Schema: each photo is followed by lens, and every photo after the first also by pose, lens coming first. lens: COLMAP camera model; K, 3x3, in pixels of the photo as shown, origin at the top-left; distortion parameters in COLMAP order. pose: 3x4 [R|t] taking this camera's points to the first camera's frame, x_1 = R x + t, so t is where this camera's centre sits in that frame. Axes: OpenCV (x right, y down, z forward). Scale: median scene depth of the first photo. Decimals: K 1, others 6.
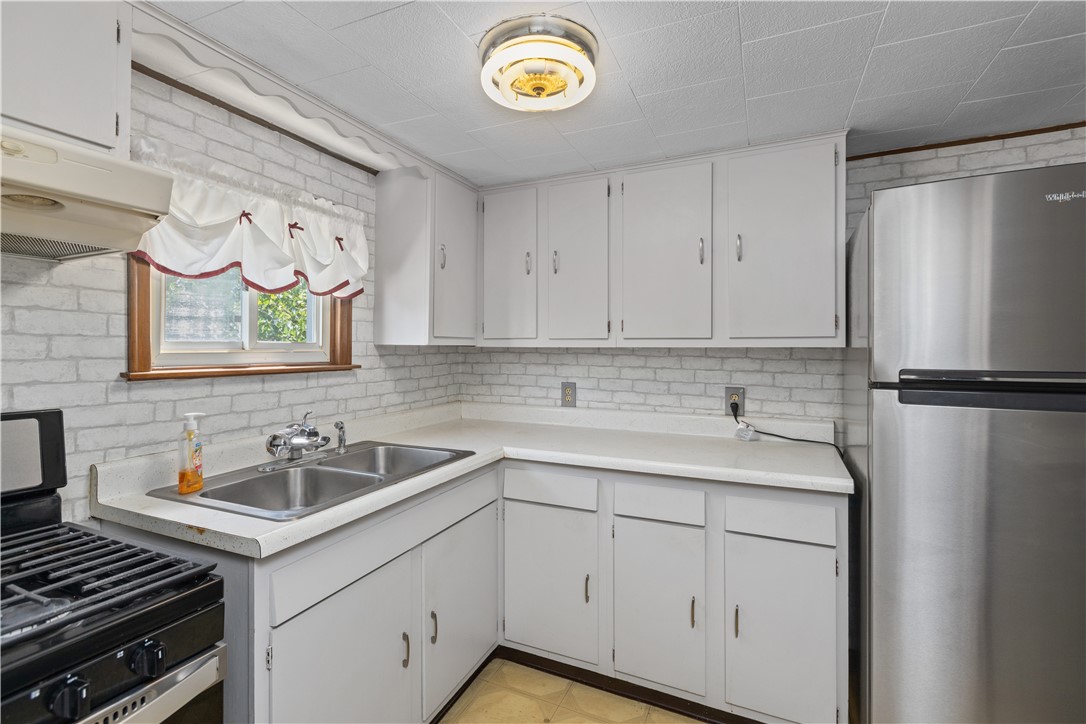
lens RADIAL K [[498.1, 0, 536.2], [0, 498.1, 346.3], [0, 0, 1]] dist [-0.001464, -0.000128]
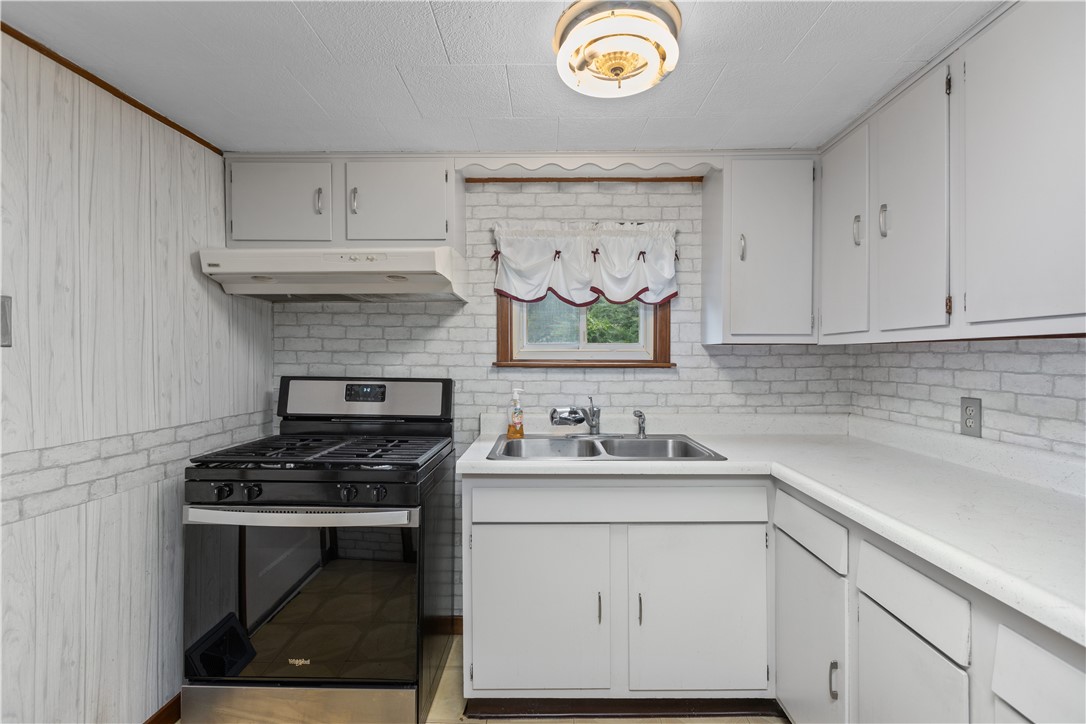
lens RADIAL K [[485.7, 0, 540.2], [0, 485.7, 357.4], [0, 0, 1]] dist [-0.000784, -0.000043]
pose [[0.409276, -0.001485, -0.912410, 0.492000], [0.002061, 0.999998, -0.000703, 0.024545], [0.912408, -0.001592, 0.409278, 0.296544]]
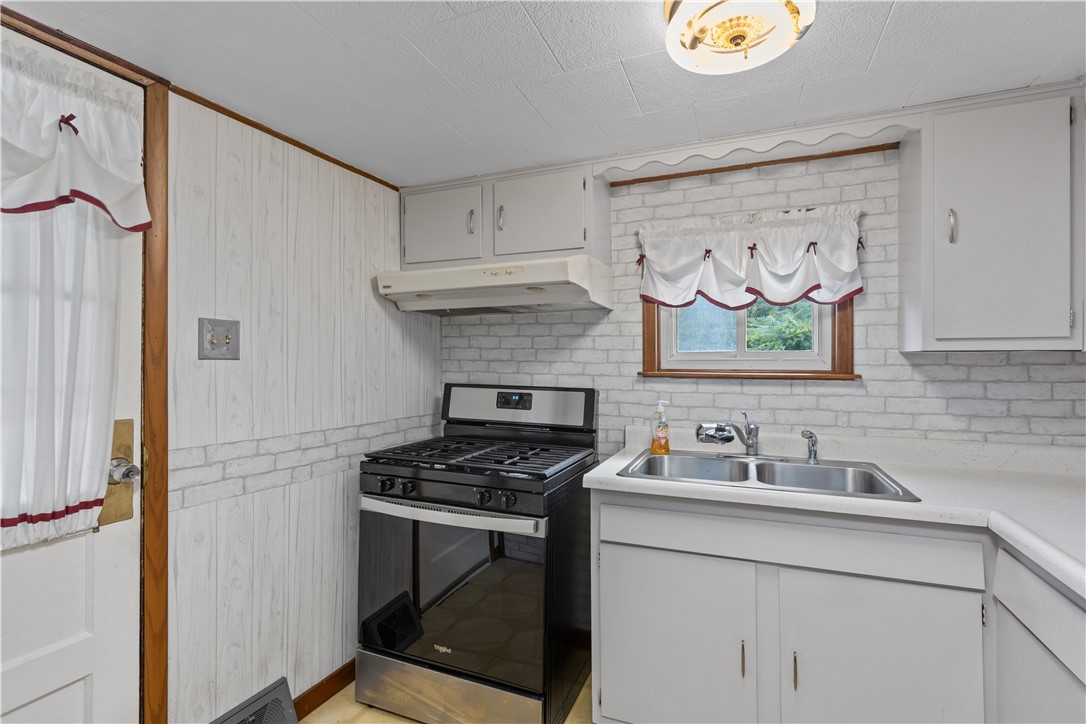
lens RADIAL K [[494.0, 0, 550.2], [0, 494.0, 355.8], [0, 0, 1]] dist [0.000744, 0.000010]
pose [[0.053743, -0.015206, -0.998439, 0.496153], [0.000984, 0.999884, -0.015175, 0.016039], [0.998554, -0.000167, 0.053752, 0.399886]]
